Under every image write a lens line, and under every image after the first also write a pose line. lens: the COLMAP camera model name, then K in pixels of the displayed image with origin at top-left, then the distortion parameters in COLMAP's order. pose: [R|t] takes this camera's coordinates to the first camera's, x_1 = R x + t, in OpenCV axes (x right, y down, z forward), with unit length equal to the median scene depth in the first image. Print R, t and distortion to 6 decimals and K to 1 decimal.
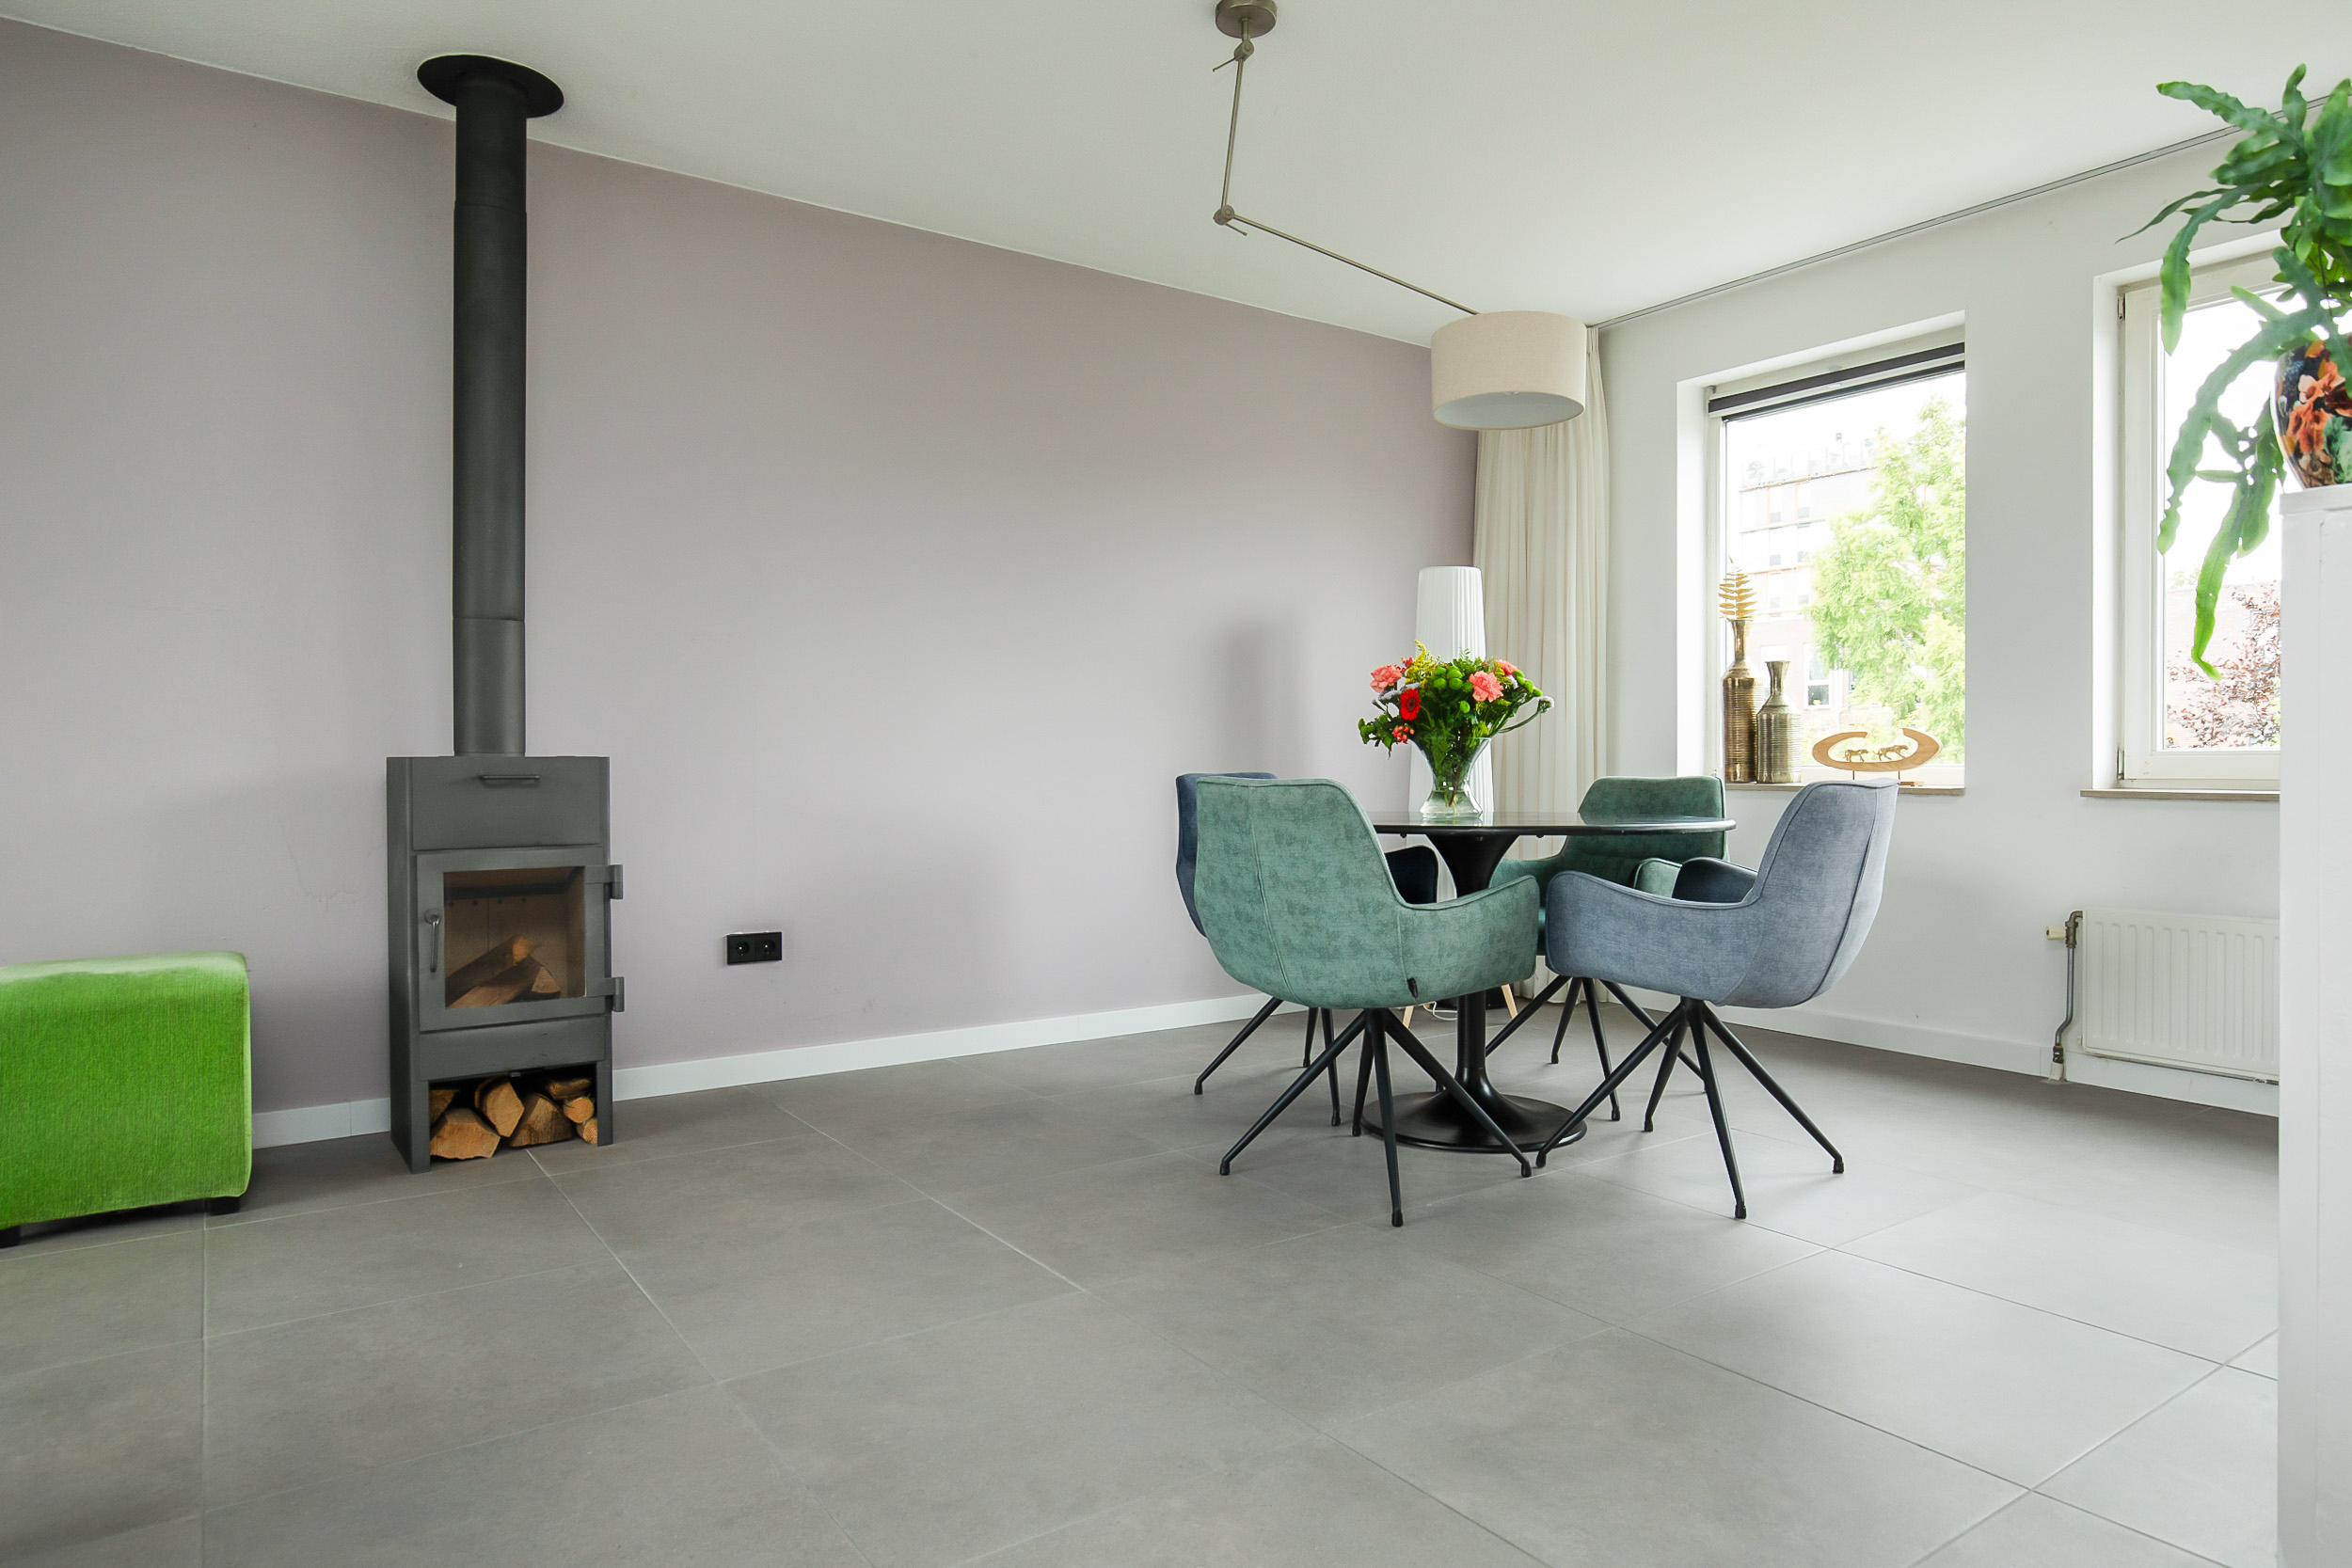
lens RADIAL K [[1387.6, 0, 1180.3], [0, 1387.6, 774.7], [0, 0, 1]] dist [-0.002394, -0.000958]
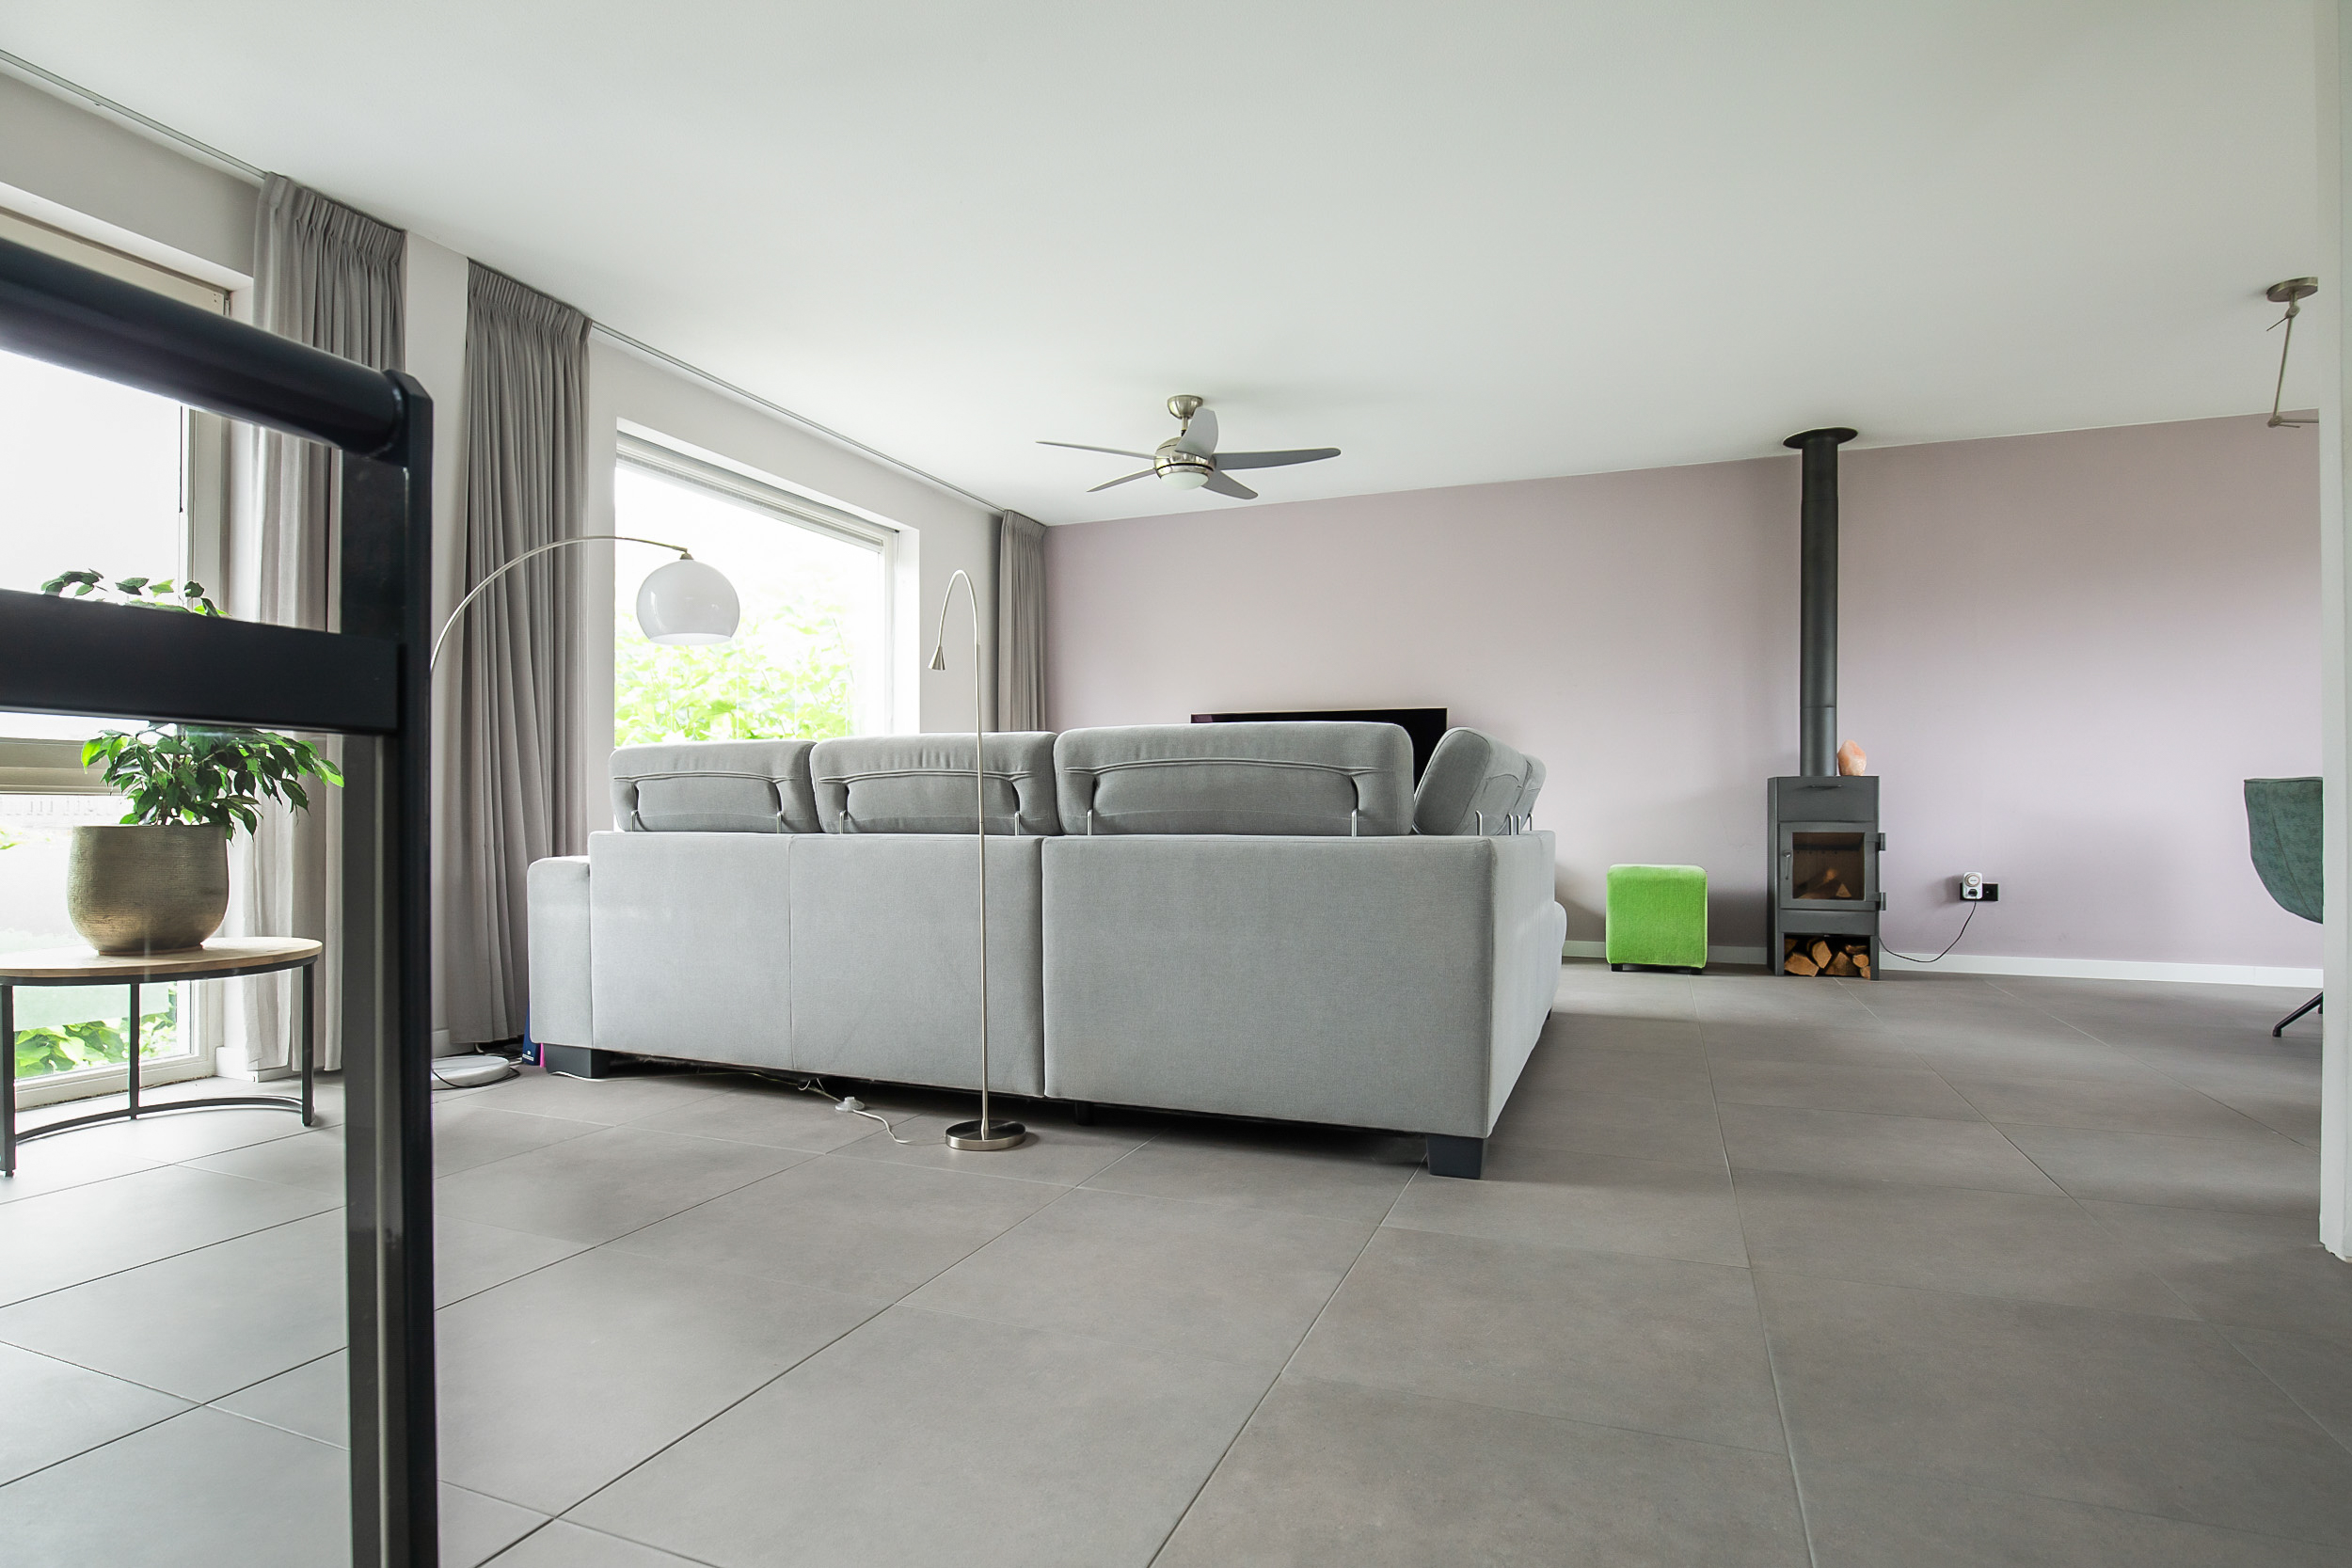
lens RADIAL K [[1193.9, 0, 1176.2], [0, 1193.9, 810.2], [0, 0, 1]] dist [-0.030986, 0.000941]
pose [[0.550426, 0.004483, -0.834872, 0.412137], [-0.013663, 0.999900, -0.003638, 0.053713], [0.834772, 0.013410, 0.550433, -0.698073]]
